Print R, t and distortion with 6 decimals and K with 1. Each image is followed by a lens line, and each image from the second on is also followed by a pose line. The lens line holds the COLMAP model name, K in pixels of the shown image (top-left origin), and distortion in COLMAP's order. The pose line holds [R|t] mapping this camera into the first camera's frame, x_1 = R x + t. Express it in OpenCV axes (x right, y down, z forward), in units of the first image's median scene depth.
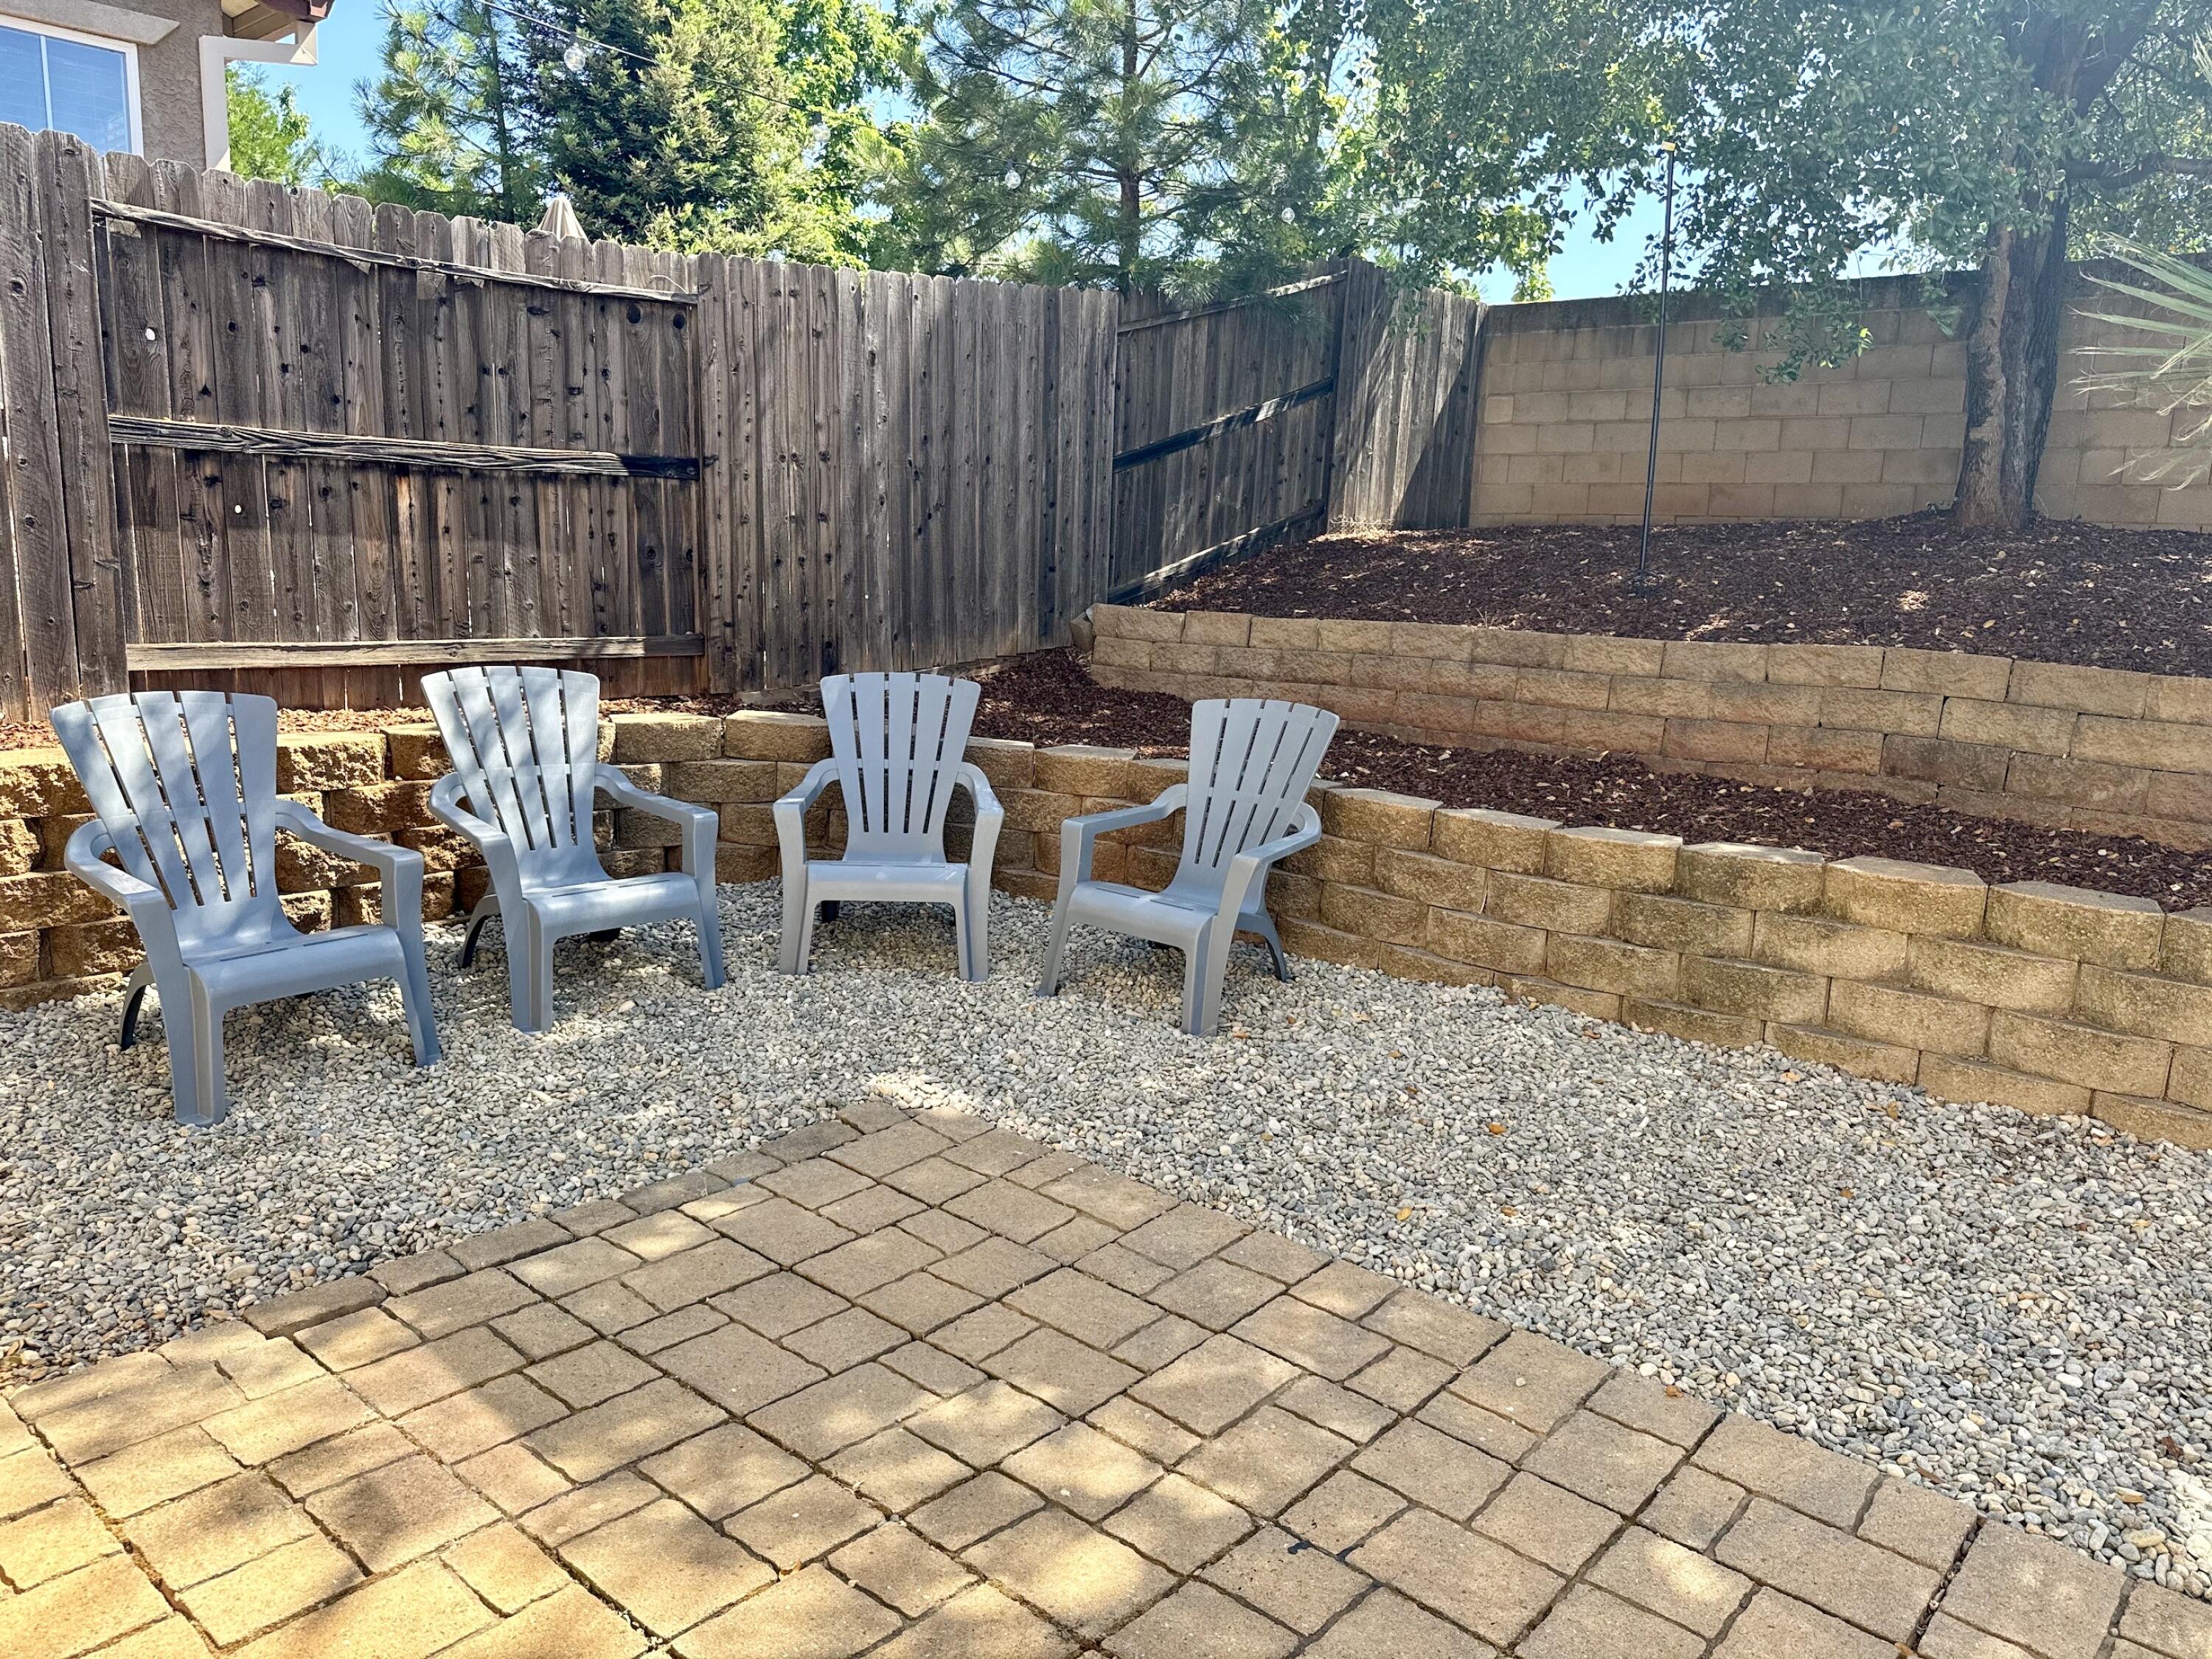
lens RADIAL K [[1541.5, 0, 1111.9], [0, 1541.5, 831.1], [0, 0, 1]] dist [0.035357, -0.005166]
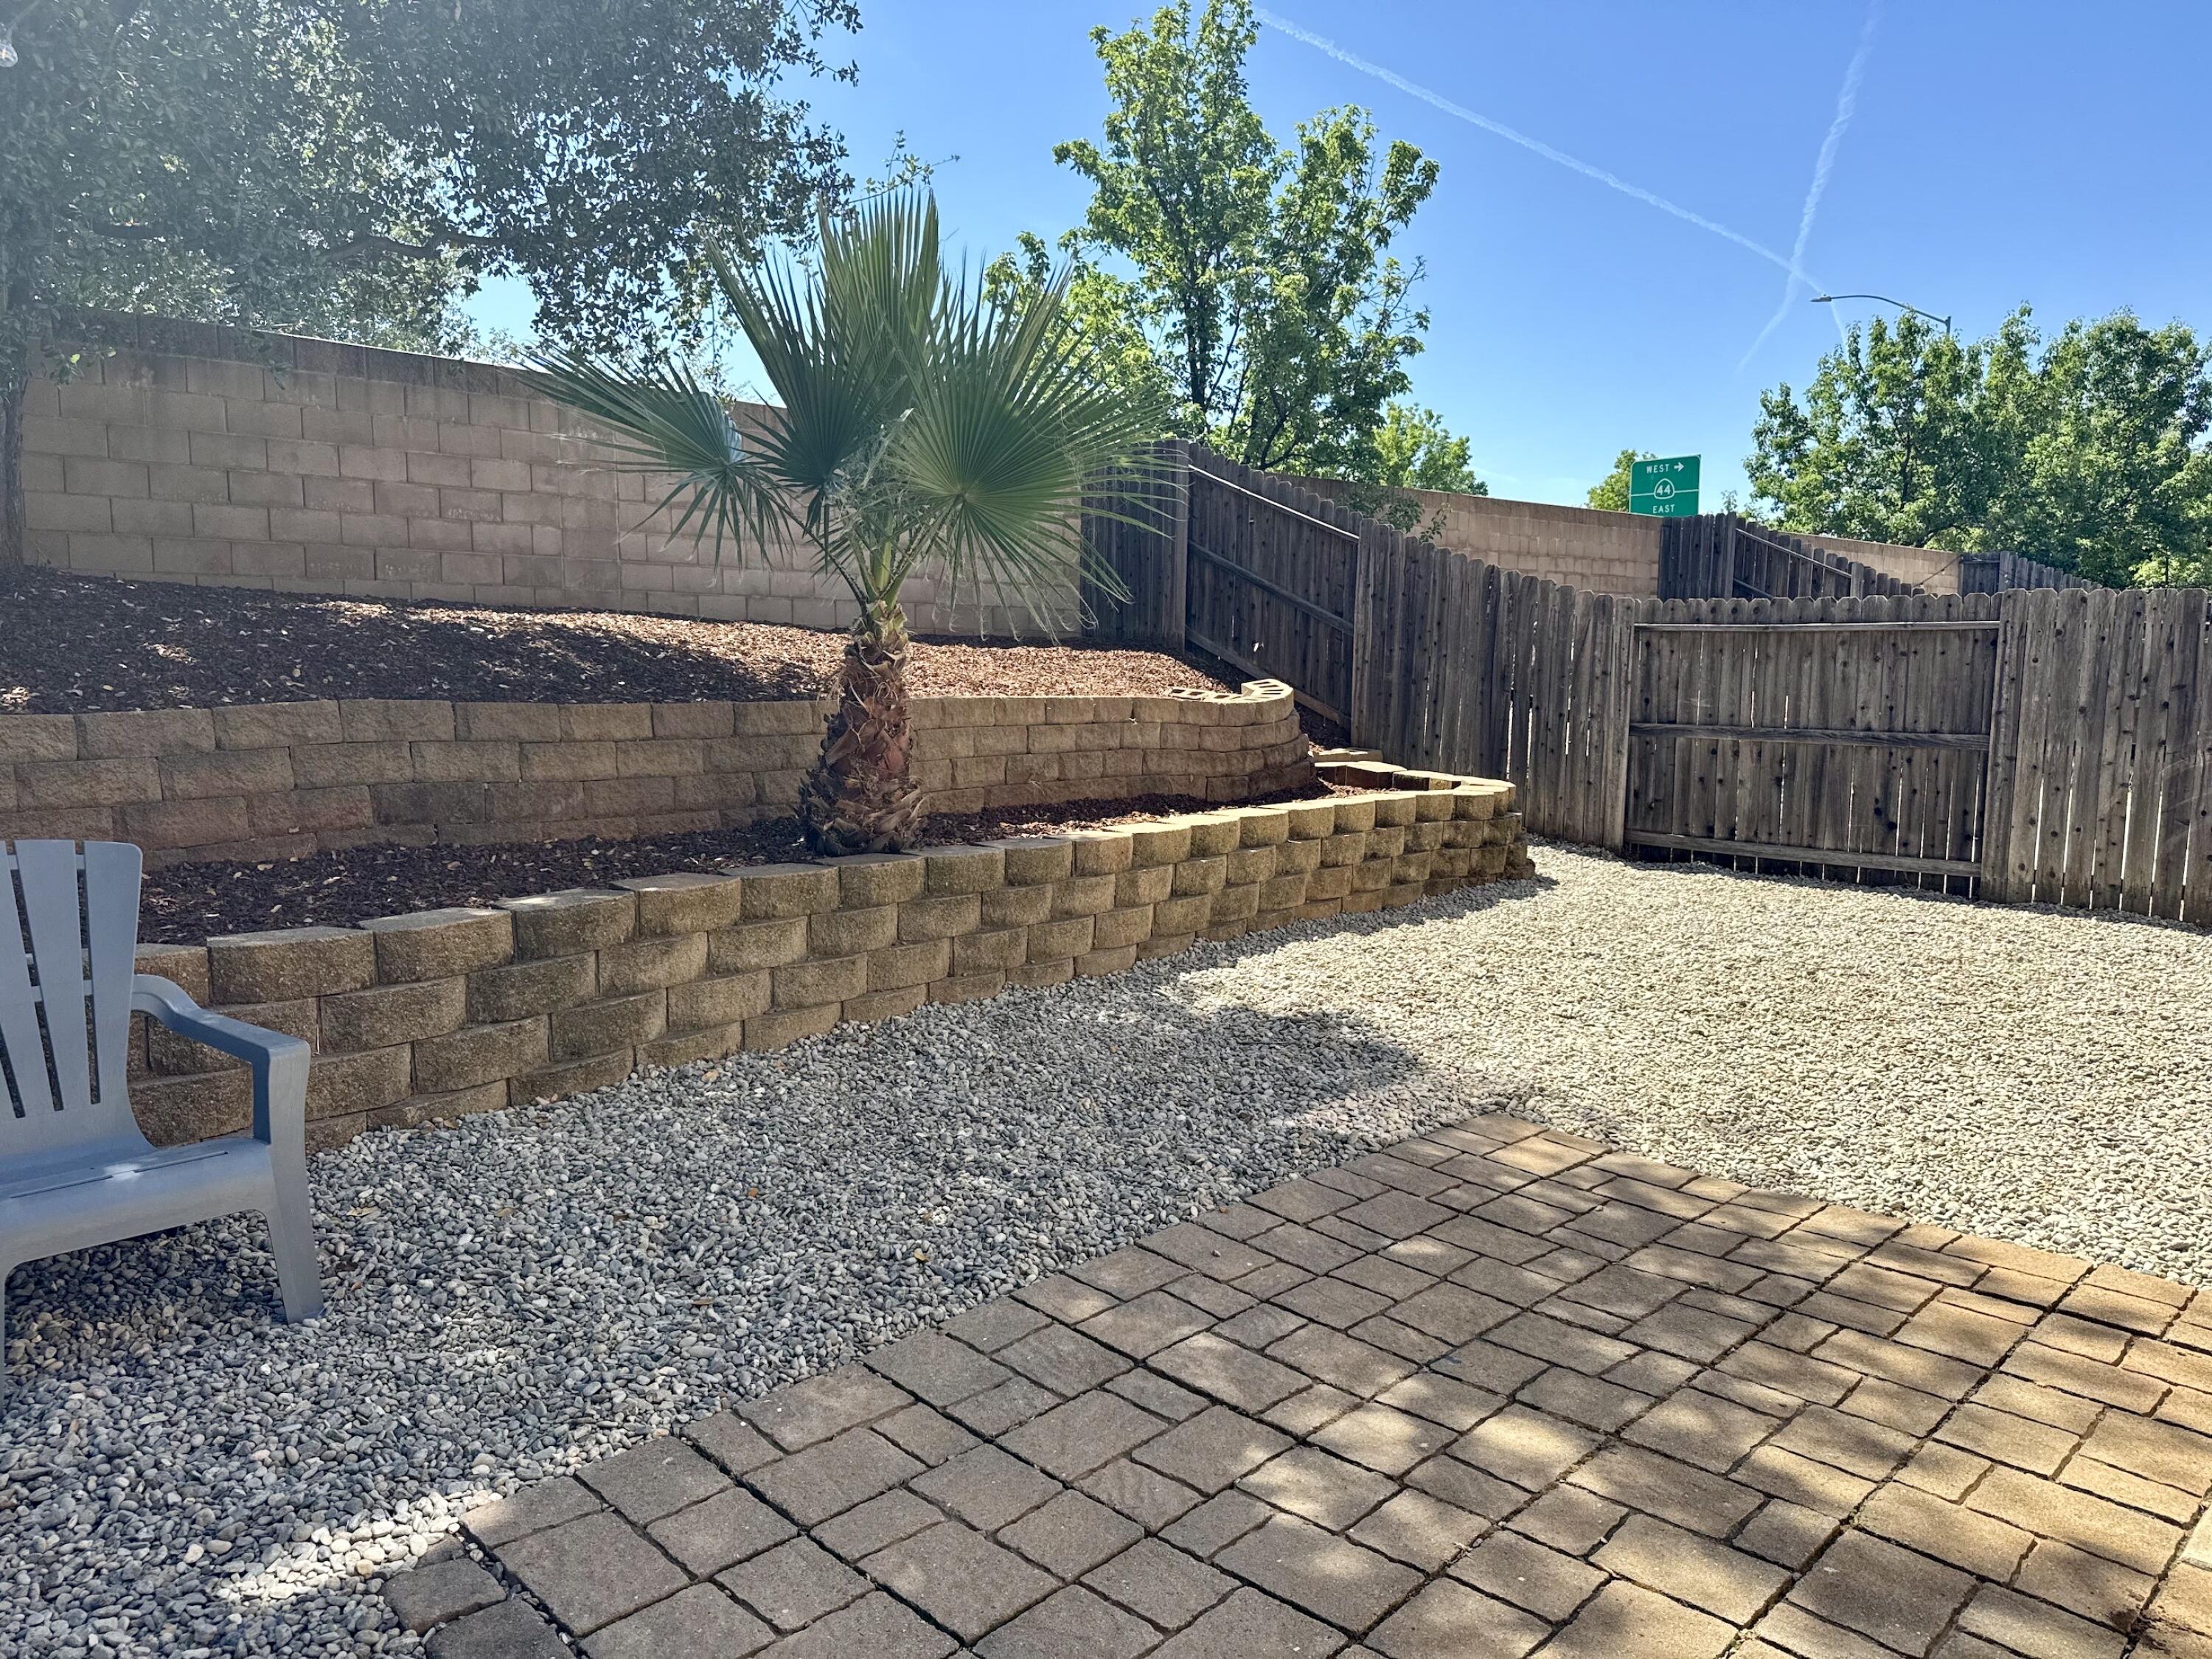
lens RADIAL K [[1541.5, 0, 1111.4], [0, 1541.5, 821.9], [0, 0, 1]] dist [0.035357, -0.005166]
pose [[0.046593, -0.151022, 0.987432, -0.772926], [0.176751, 0.974154, 0.140651, -0.156023], [-0.983152, 0.167977, 0.072082, 0.748863]]
